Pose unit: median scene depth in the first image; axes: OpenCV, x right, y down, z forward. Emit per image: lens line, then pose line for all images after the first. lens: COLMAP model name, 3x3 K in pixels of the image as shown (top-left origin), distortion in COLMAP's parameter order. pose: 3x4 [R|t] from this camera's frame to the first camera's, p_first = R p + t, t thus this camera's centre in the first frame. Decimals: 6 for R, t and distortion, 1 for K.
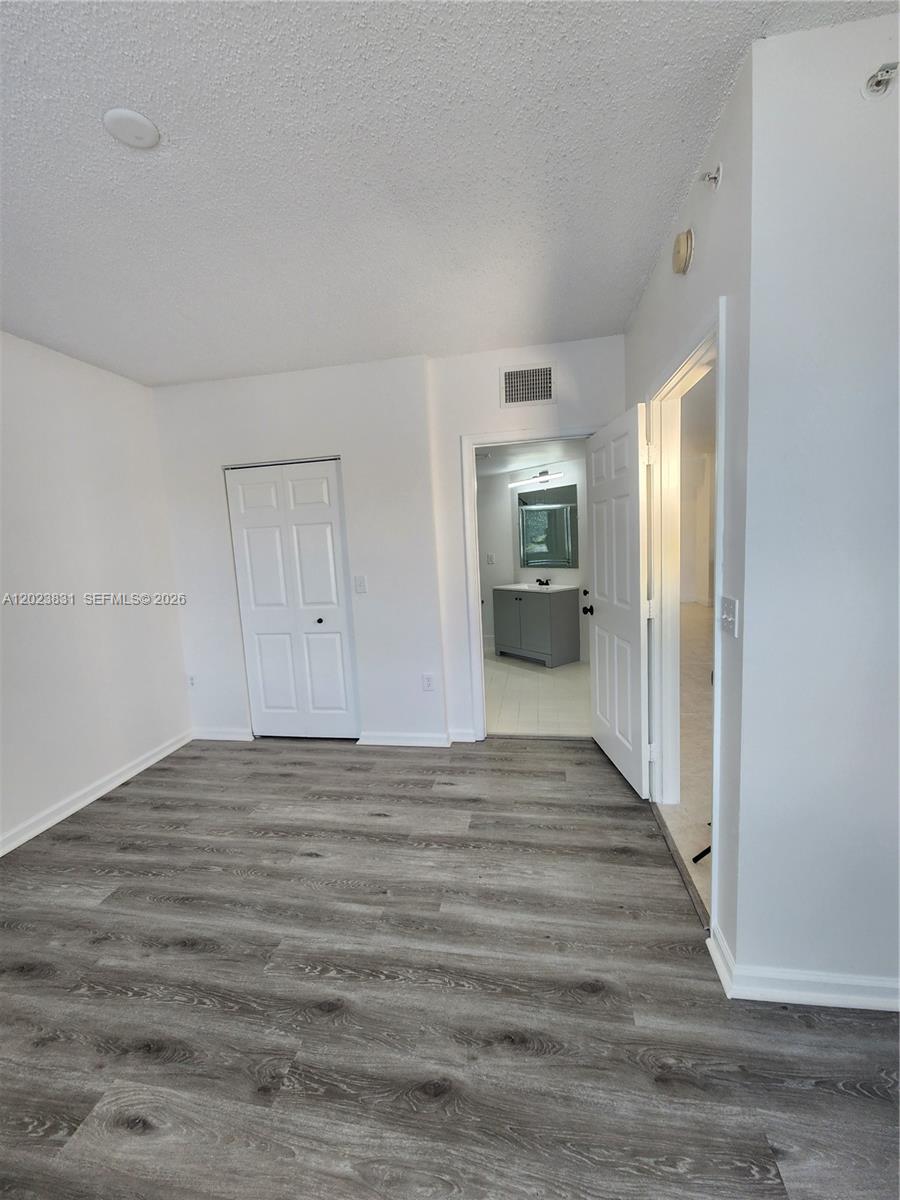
lens RADIAL K [[494.8, 0, 439.6], [0, 494.8, 597.7], [0, 0, 1]] dist [-0.000324, -0.000915]
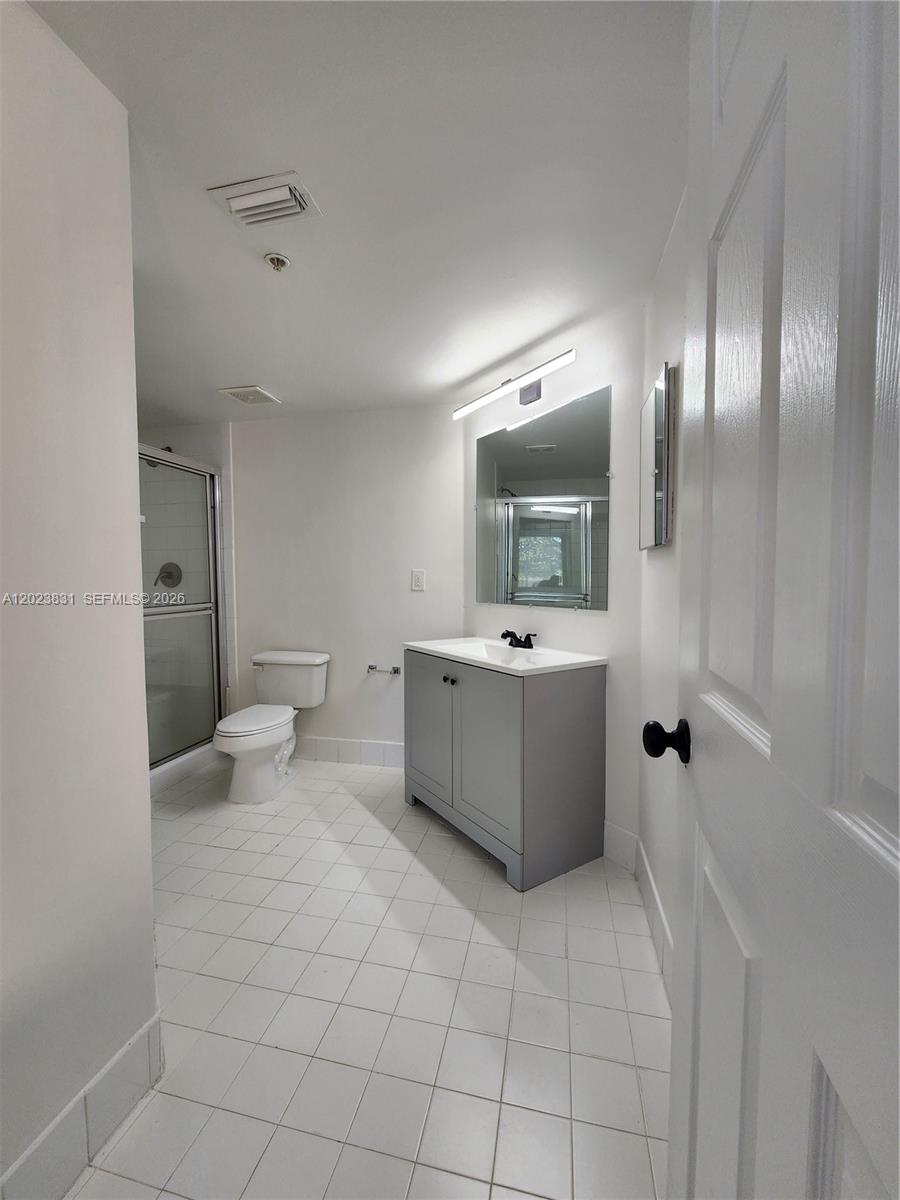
lens RADIAL K [[494.8, 0, 439.6], [0, 494.8, 597.7], [0, 0, 1]] dist [-0.000324, -0.000915]
pose [[0.997321, 0.053817, -0.049535, 0.162239], [-0.057311, 0.995754, -0.072036, -0.032558], [0.045448, 0.074682, 0.996171, 0.589857]]
